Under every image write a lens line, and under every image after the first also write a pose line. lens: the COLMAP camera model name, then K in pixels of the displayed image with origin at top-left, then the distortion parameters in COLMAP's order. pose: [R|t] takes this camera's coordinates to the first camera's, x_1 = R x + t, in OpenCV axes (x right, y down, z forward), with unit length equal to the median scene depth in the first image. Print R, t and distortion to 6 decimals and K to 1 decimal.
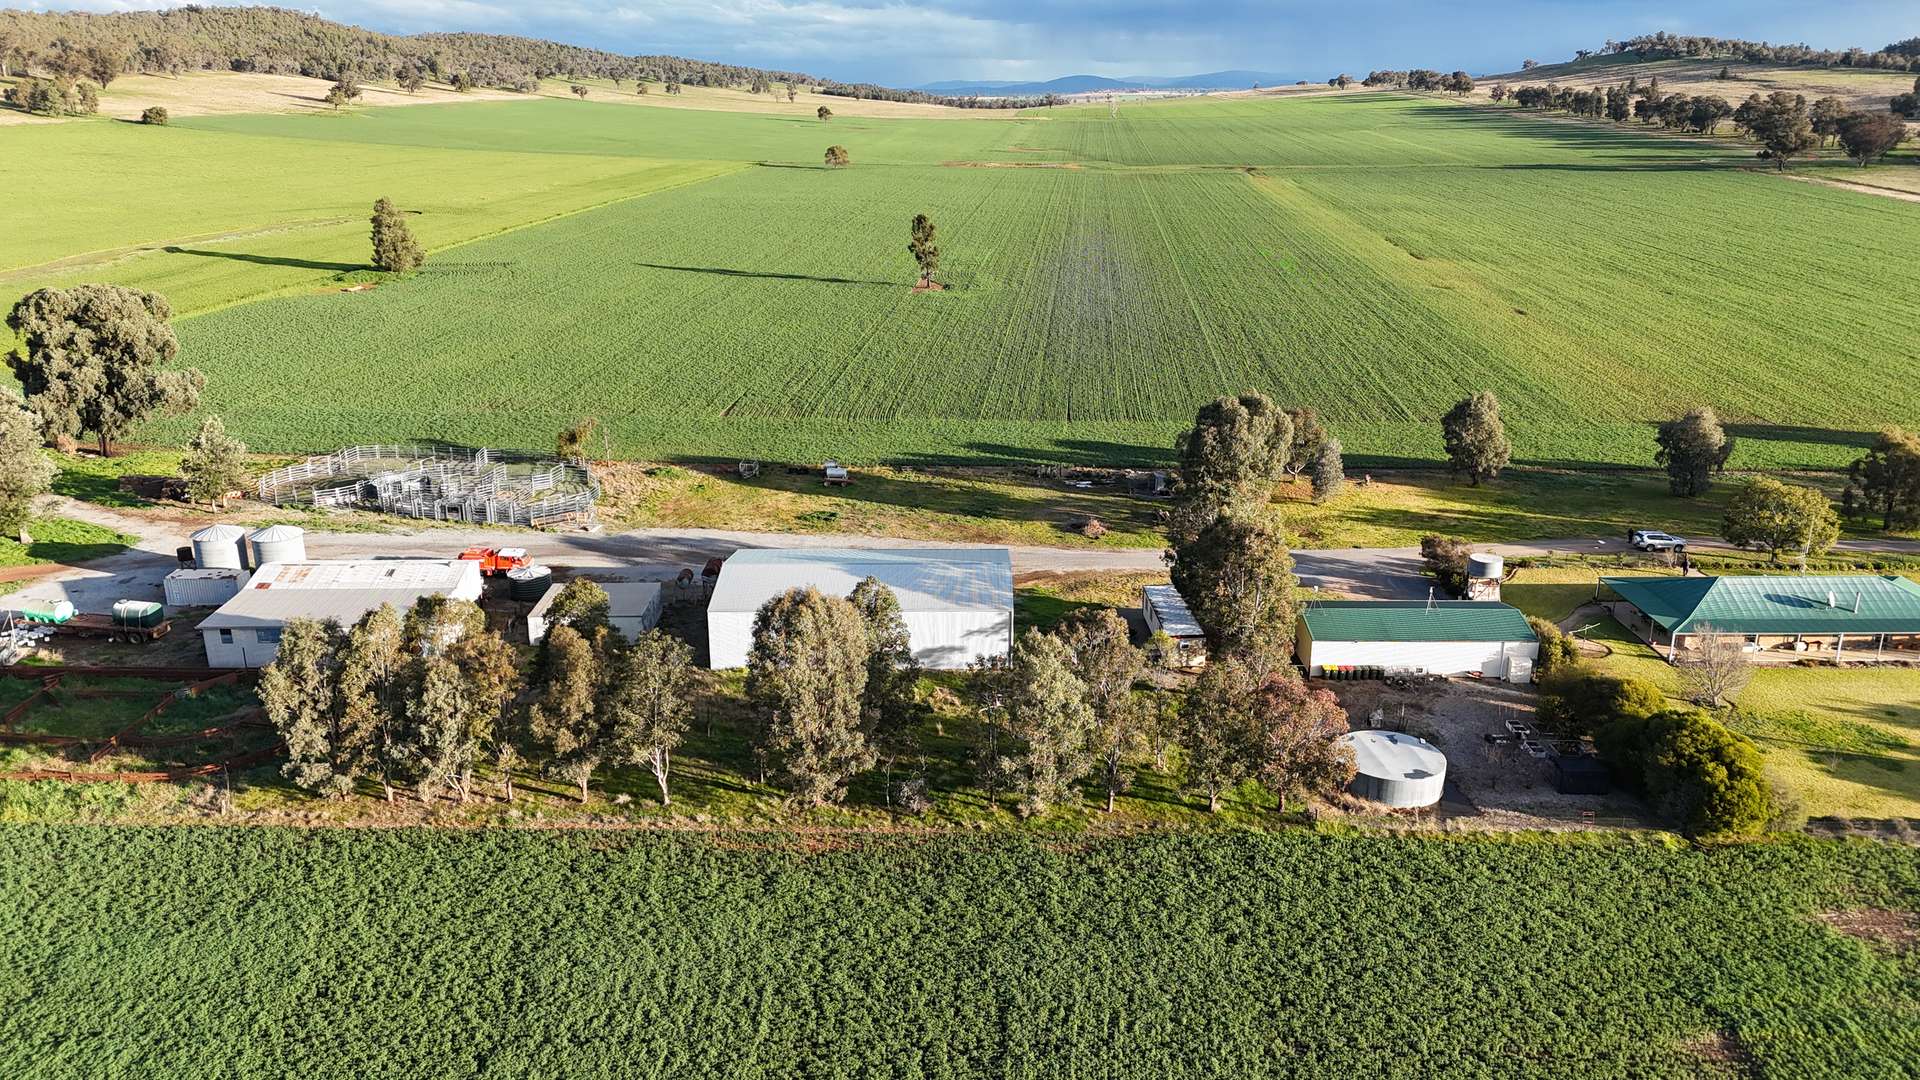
lens RADIAL K [[1400.9, 0, 965.7], [0, 1400.9, 542.4], [0, 0, 1]] dist [0.075176, -0.067005]
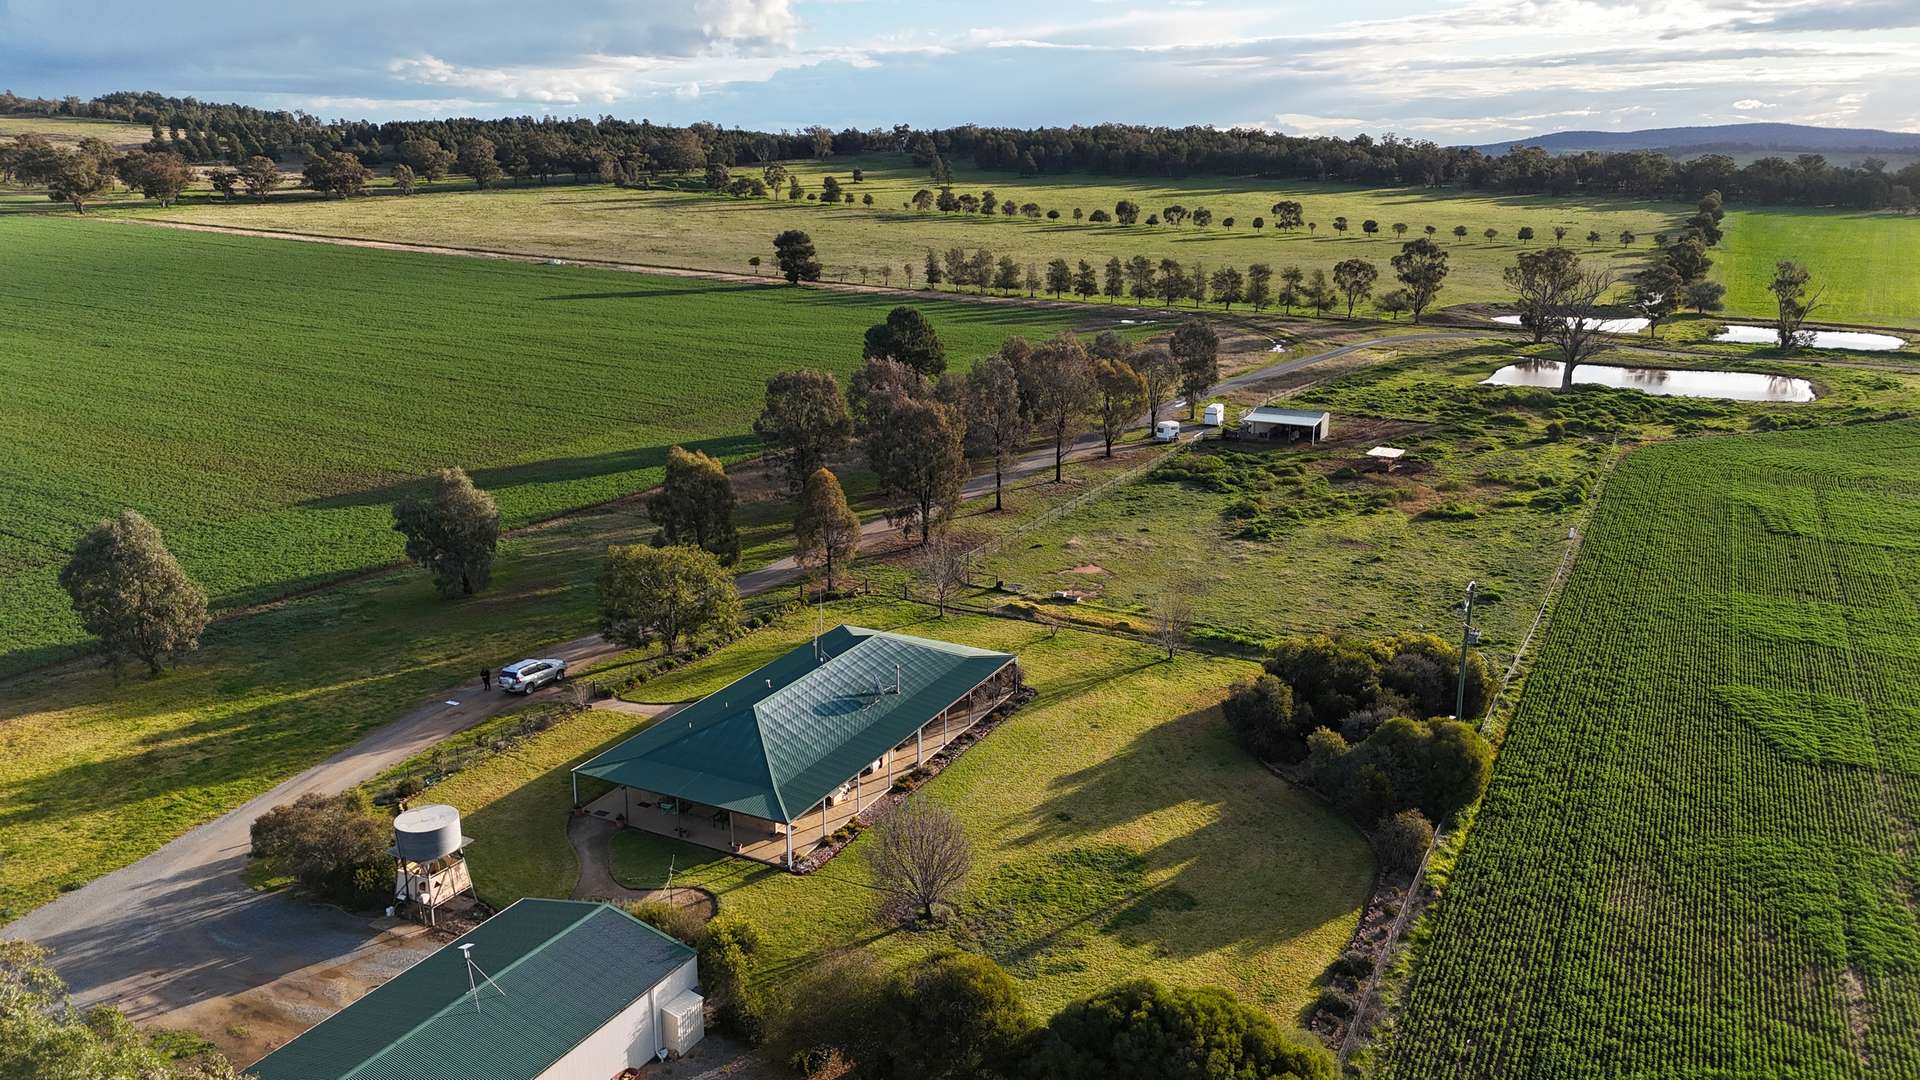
lens RADIAL K [[1400.9, 0, 972.2], [0, 1400.9, 574.2], [0, 0, 1]] dist [0.075176, -0.067005]
pose [[0.463271, -0.253711, 0.849123, 0.005690], [0.269533, 0.953092, 0.137723, -0.010588], [-0.844235, 0.165064, 0.509924, 0.065517]]
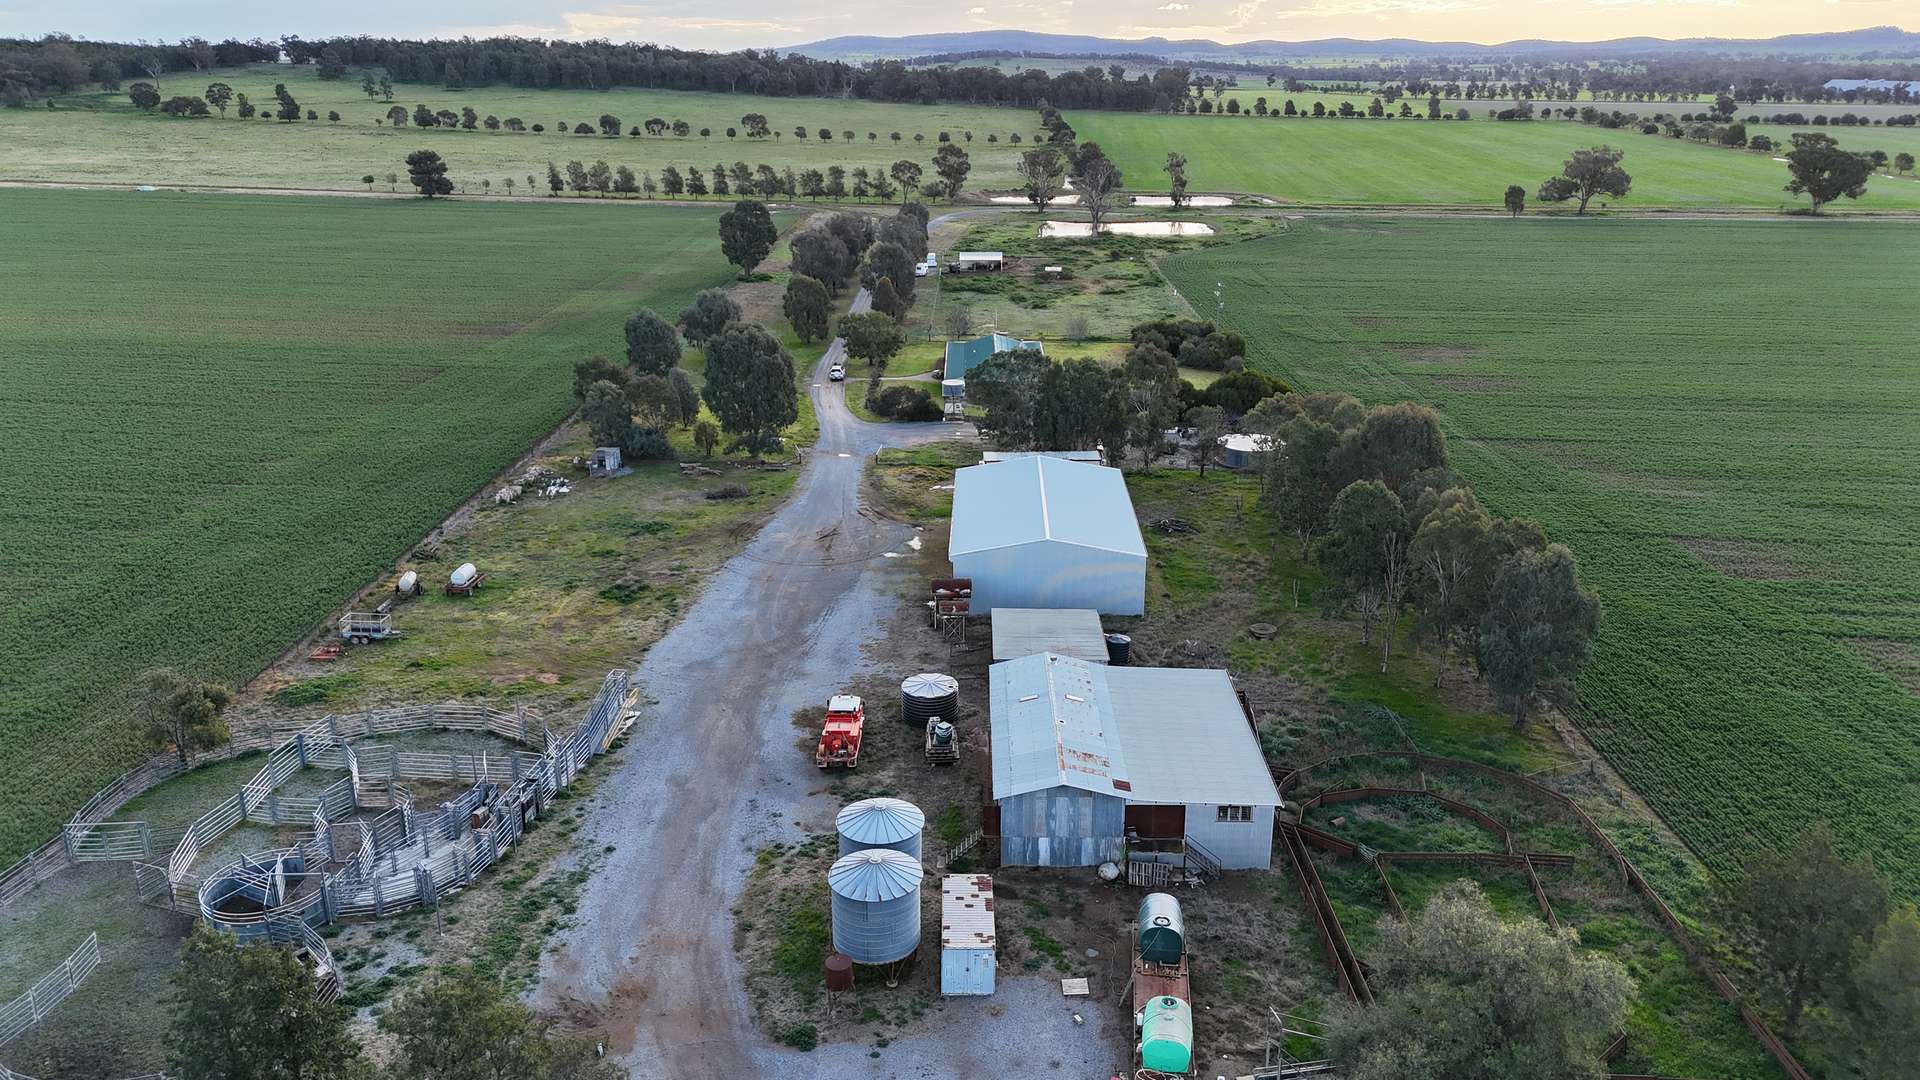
lens RADIAL K [[1400.9, 0, 964.1], [0, 1400.9, 540.9], [0, 0, 1]] dist [0.075176, -0.067005]
pose [[0.022733, -0.326737, 0.944842, -0.112633], [0.310189, 0.900750, 0.304027, -0.030318], [-0.950403, 0.286168, 0.121827, 0.102165]]
